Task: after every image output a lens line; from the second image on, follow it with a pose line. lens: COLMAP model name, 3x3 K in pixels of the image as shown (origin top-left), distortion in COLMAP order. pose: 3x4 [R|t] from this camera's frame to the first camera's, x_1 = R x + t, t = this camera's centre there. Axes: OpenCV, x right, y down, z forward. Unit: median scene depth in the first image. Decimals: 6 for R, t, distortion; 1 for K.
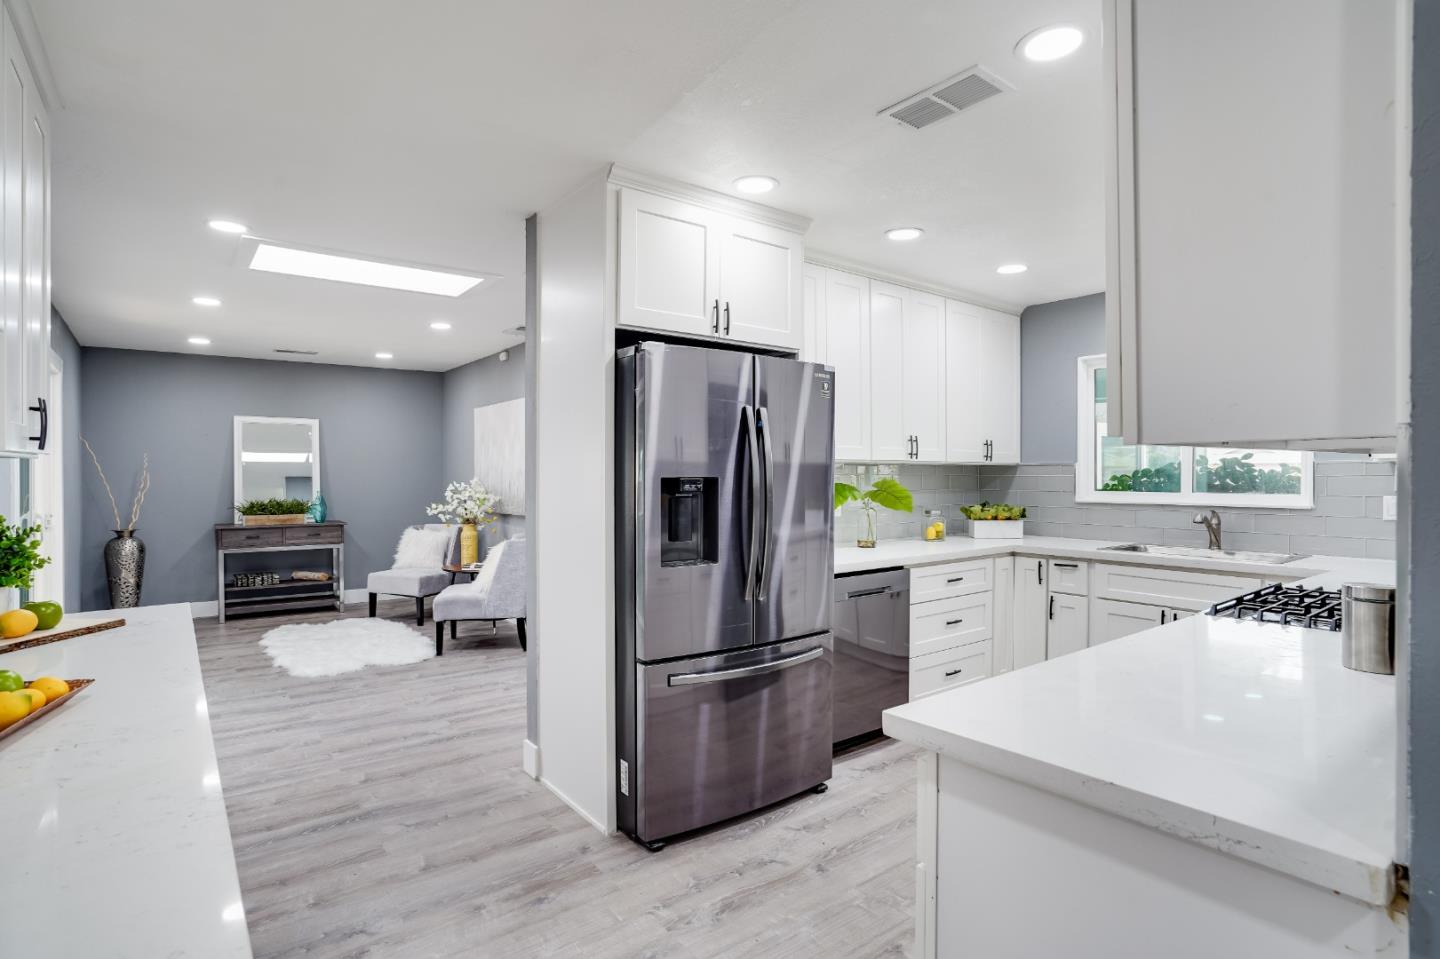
lens RADIAL K [[749.6, 0, 723.9], [0, 749.6, 480.4], [0, 0, 1]] dist [-0.013142, 0.000625]
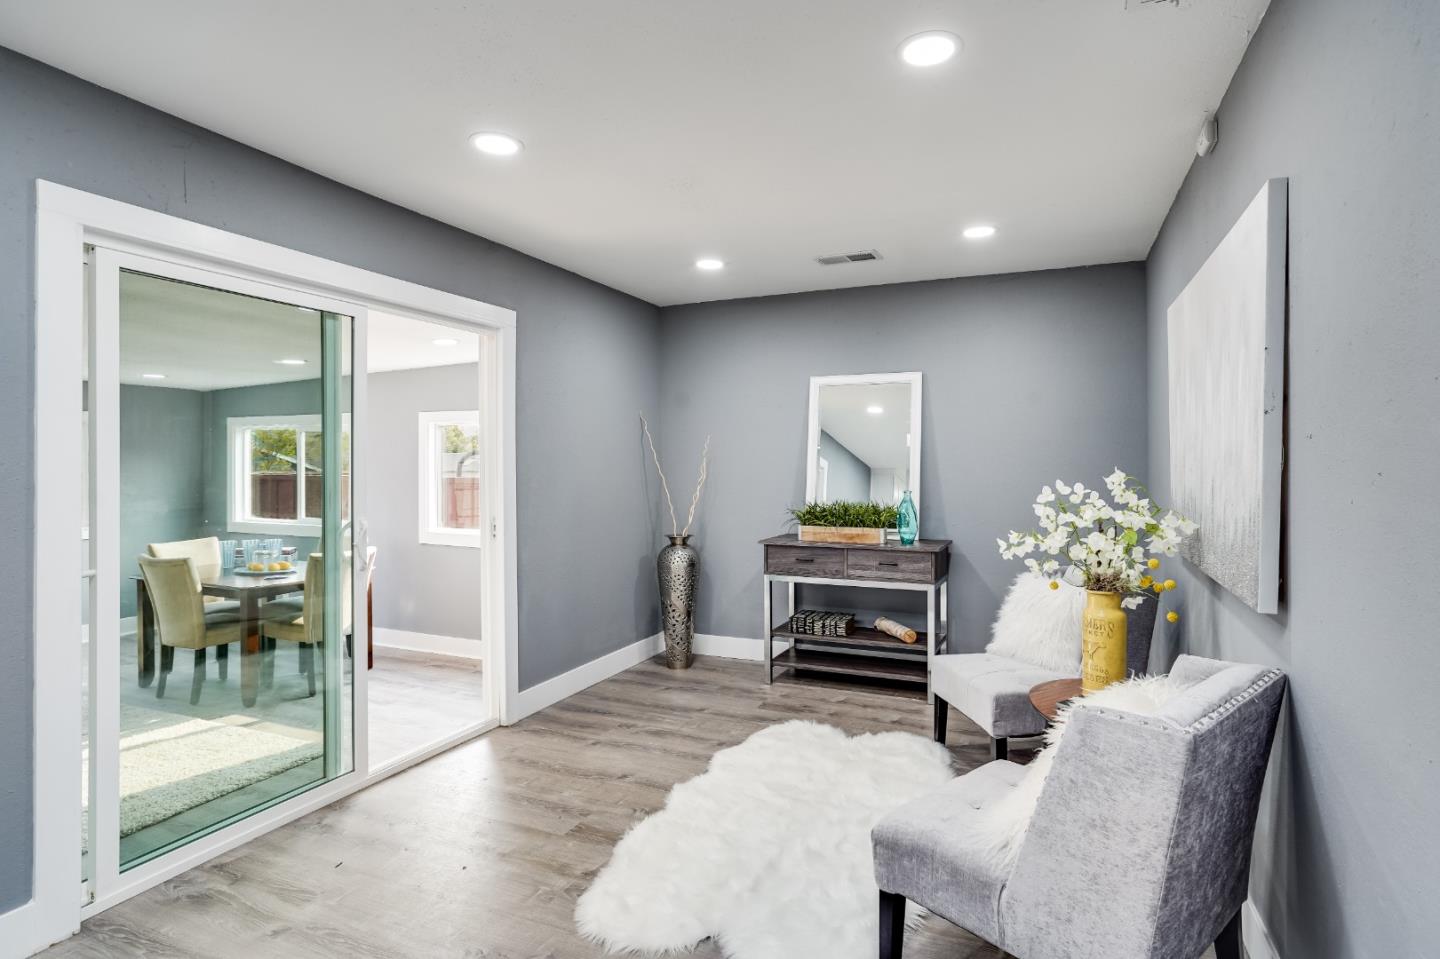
lens RADIAL K [[749.6, 0, 749.3], [0, 749.6, 466.6], [0, 0, 1]] dist [-0.013142, 0.000625]
pose [[0.511405, 0.002884, -0.859335, -0.096958], [-0.005355, 0.999986, 0.000169, -0.004600], [0.859323, 0.004515, 0.511413, 0.616144]]
